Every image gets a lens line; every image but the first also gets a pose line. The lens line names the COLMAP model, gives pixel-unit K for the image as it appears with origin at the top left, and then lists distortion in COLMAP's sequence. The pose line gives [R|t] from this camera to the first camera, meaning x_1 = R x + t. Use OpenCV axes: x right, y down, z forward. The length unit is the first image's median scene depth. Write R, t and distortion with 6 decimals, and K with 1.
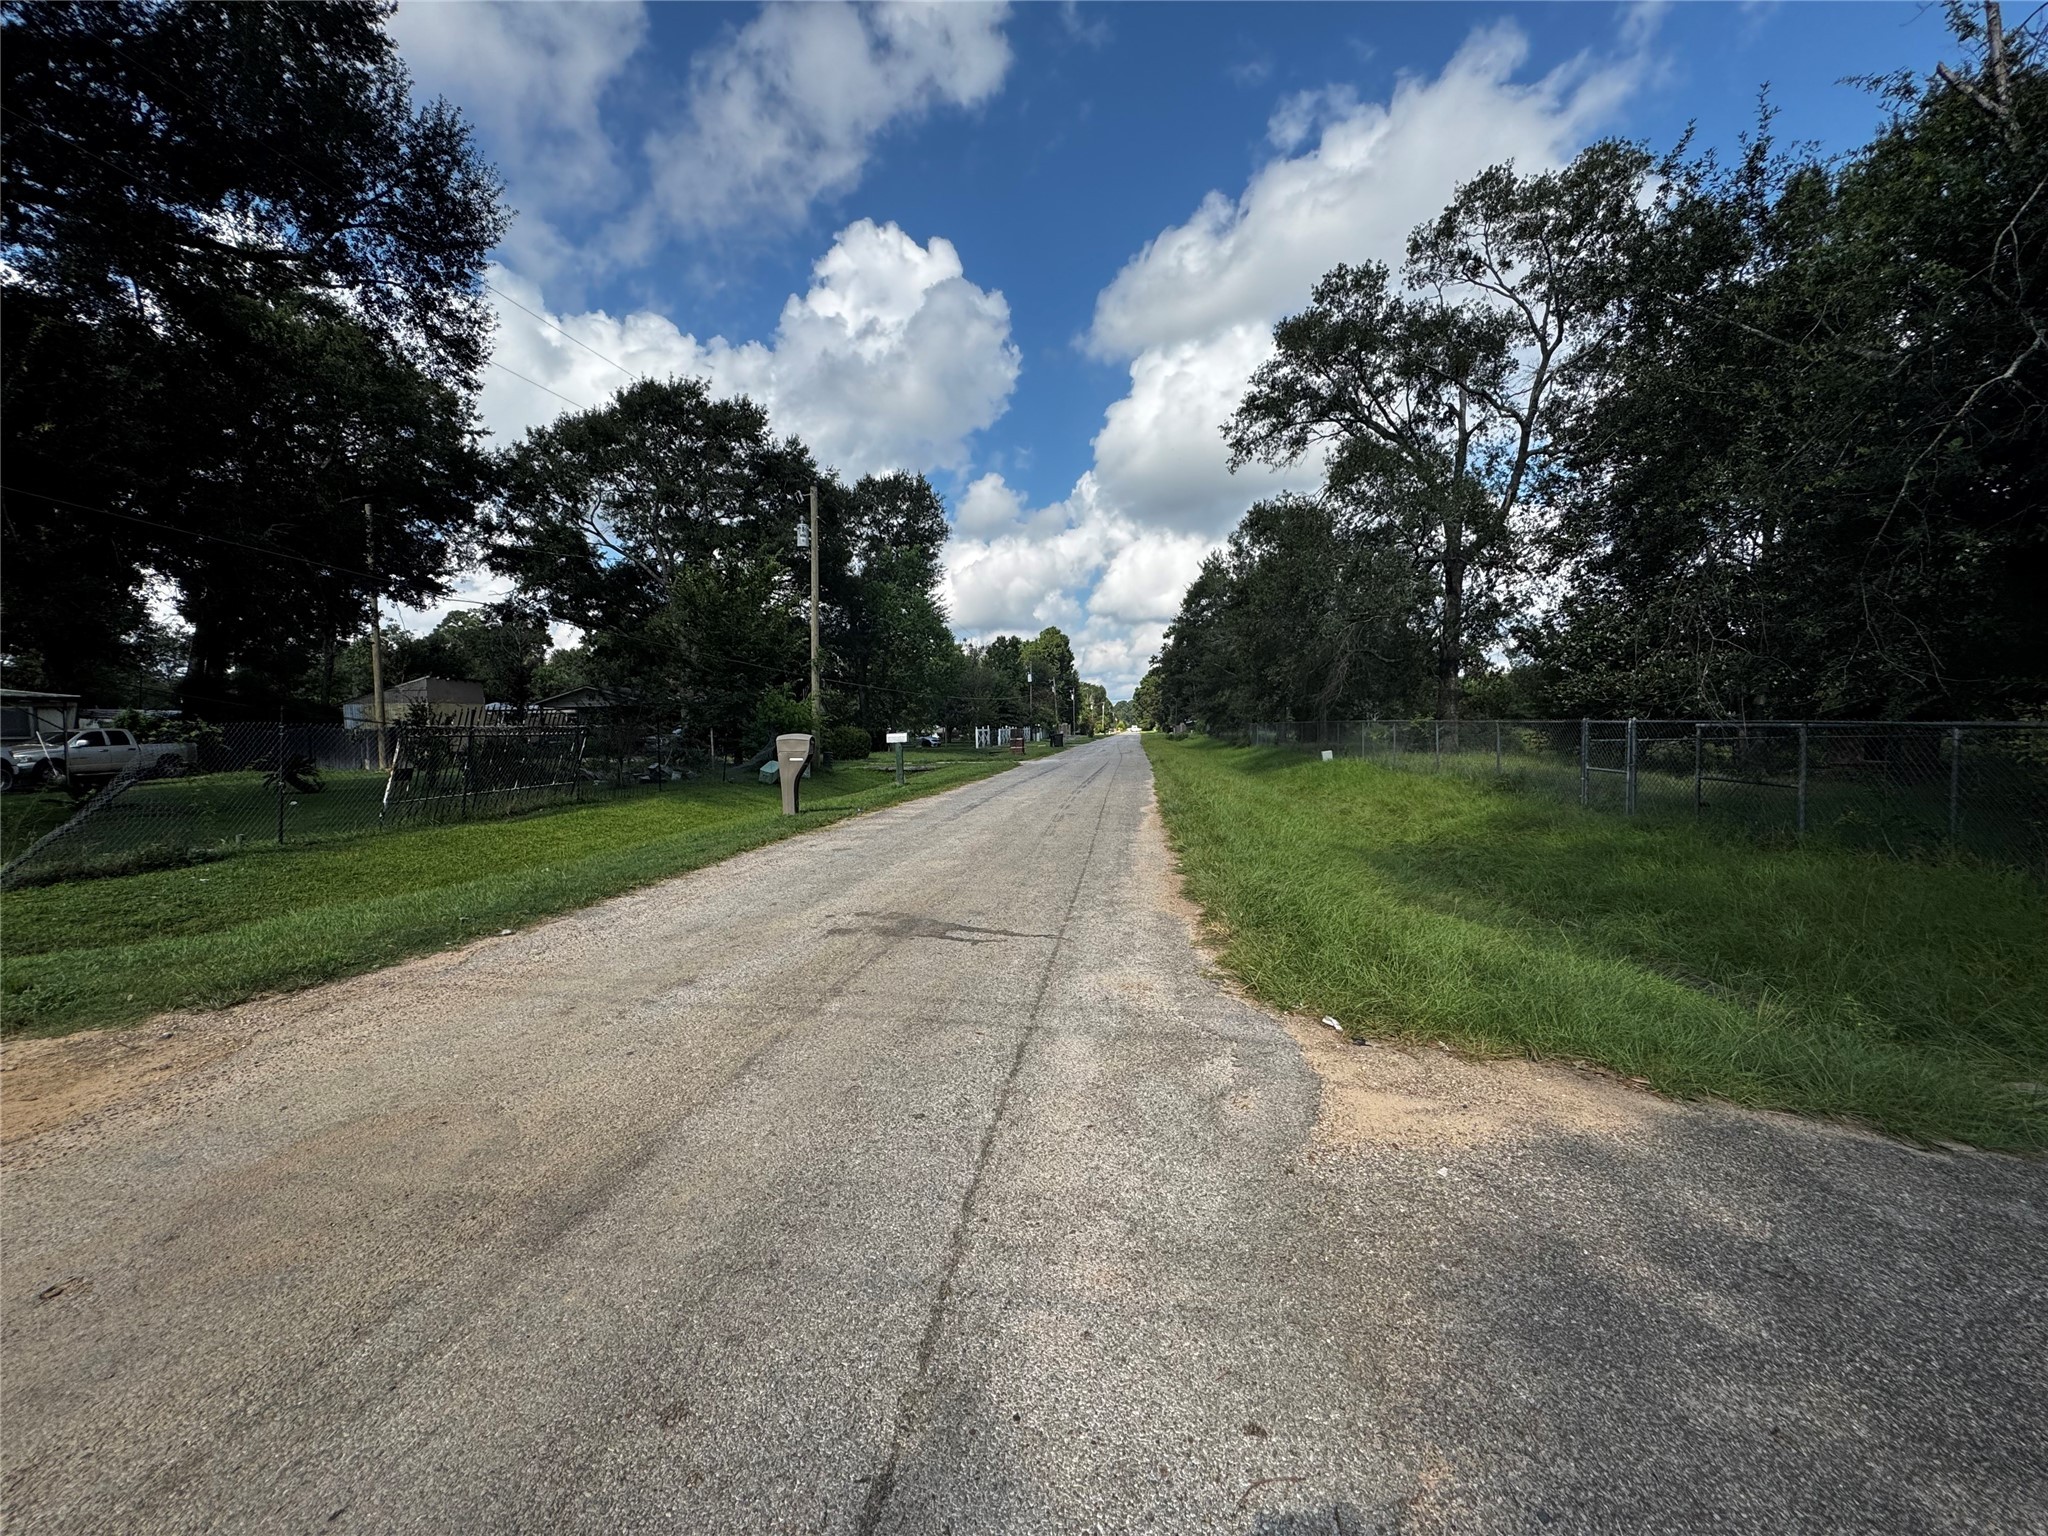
lens RADIAL K [[805.9, 0, 1024.0], [0, 805.9, 768.0], [0, 0, 1]] dist [-0.003529, 0.000457]
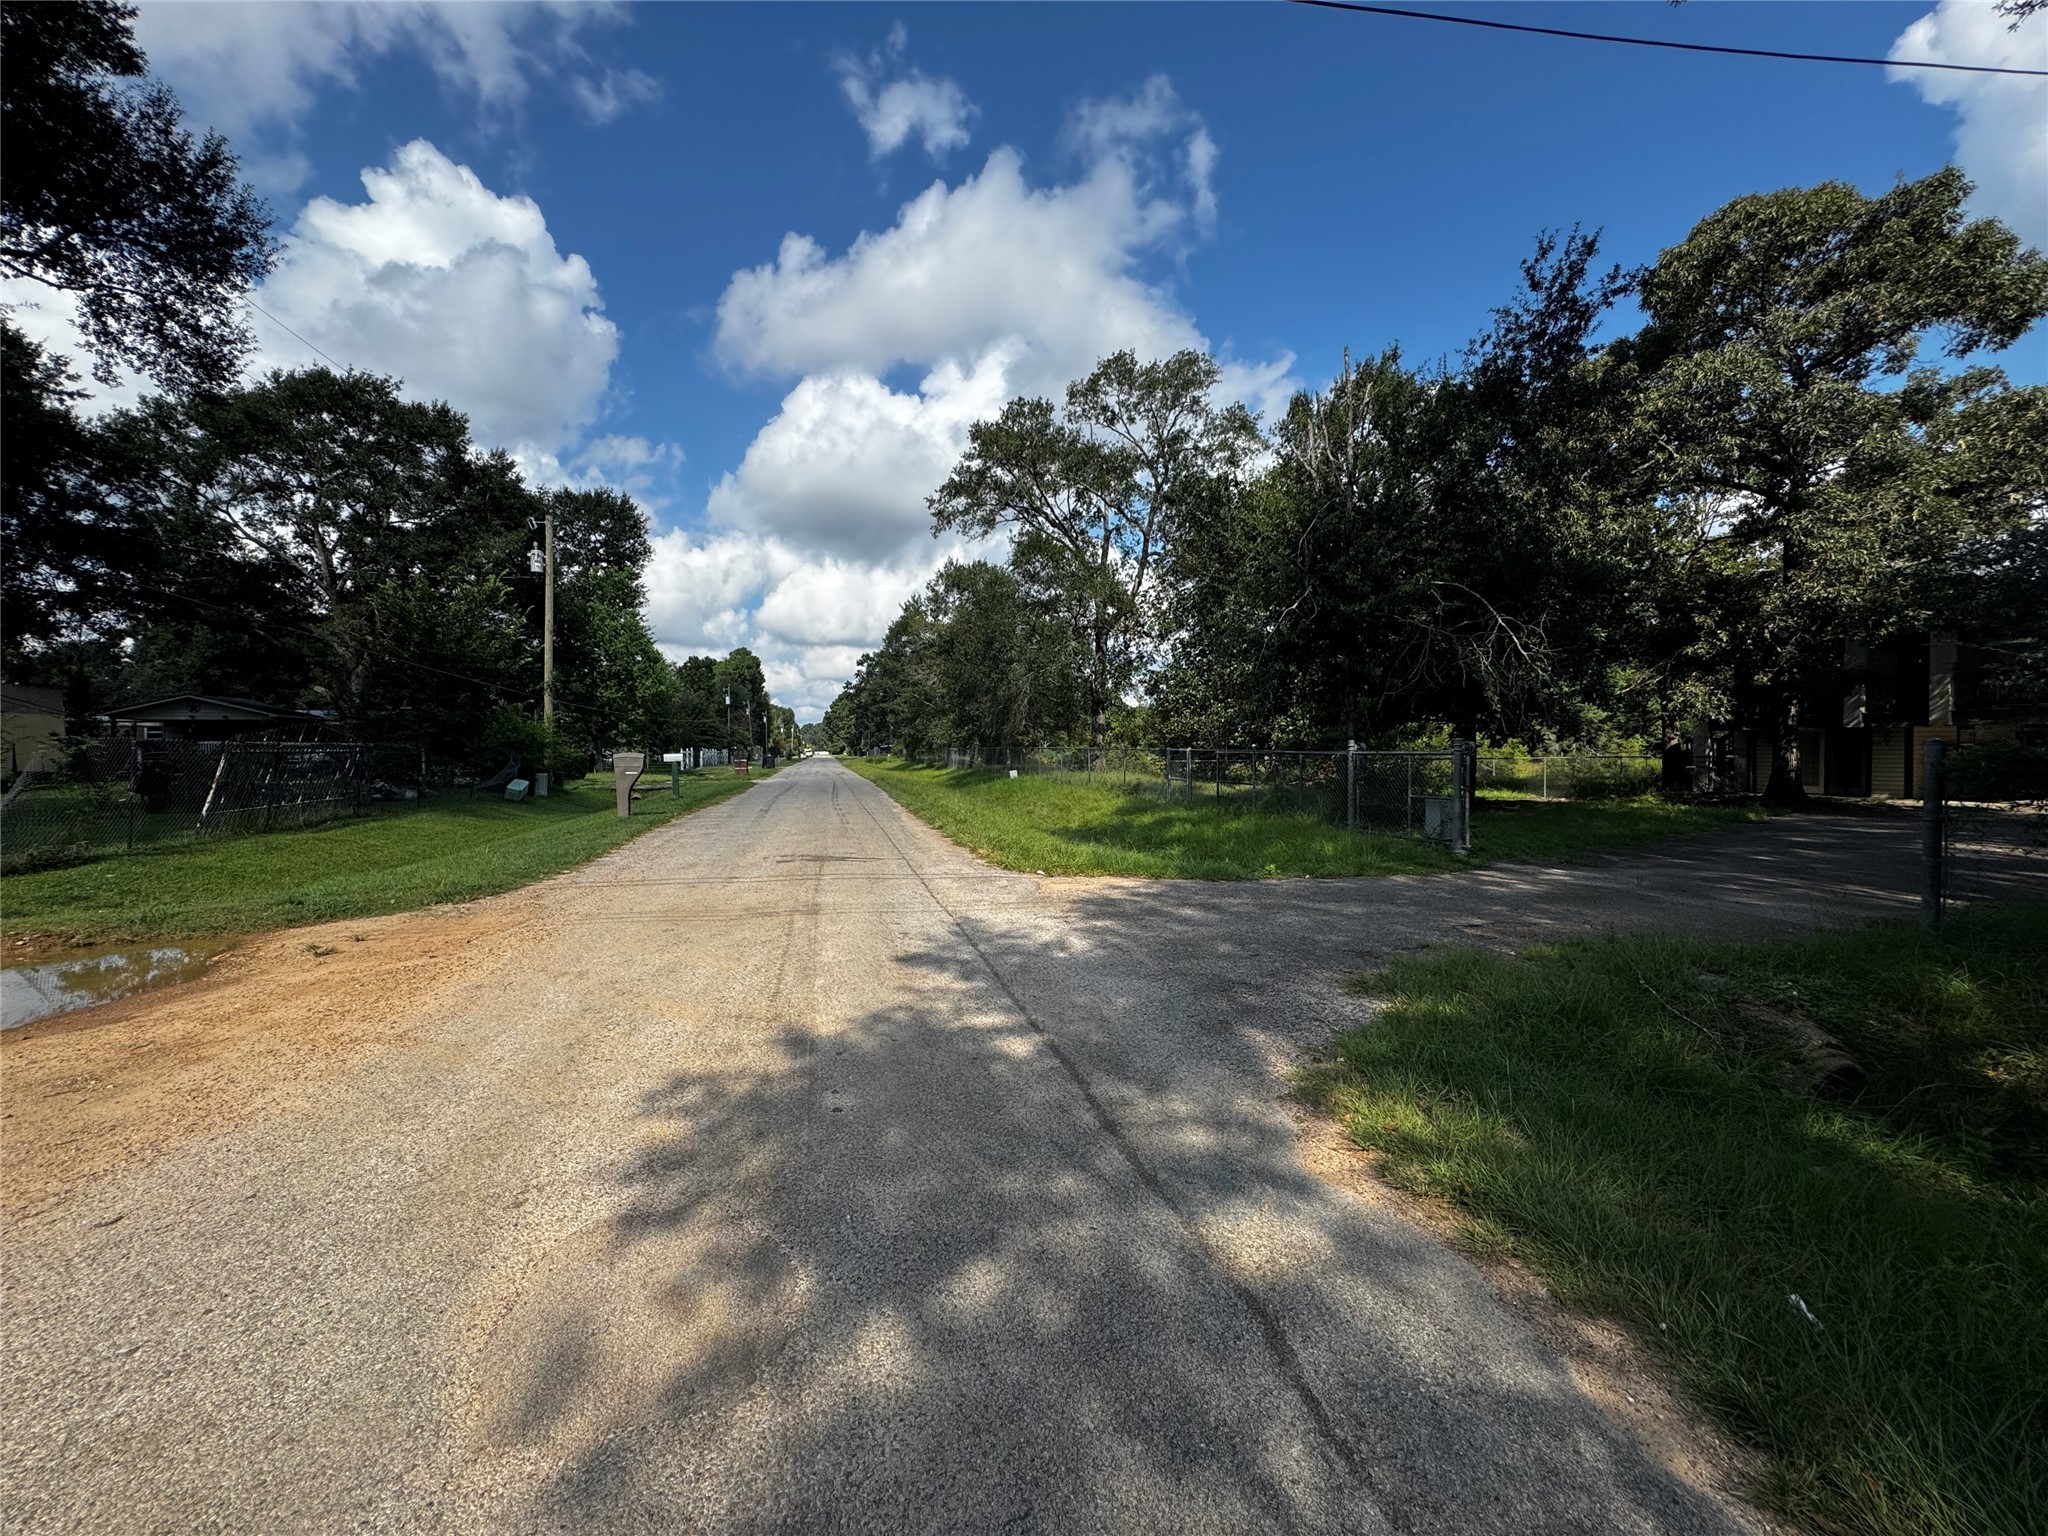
lens RADIAL K [[805.9, 0, 1024.0], [0, 805.9, 768.0], [0, 0, 1]] dist [-0.003529, 0.000457]
pose [[0.926959, 0.001857, 0.375158, -0.106992], [0.009263, 0.999570, -0.027834, 0.013125], [-0.375048, 0.029276, 0.926543, -0.231148]]
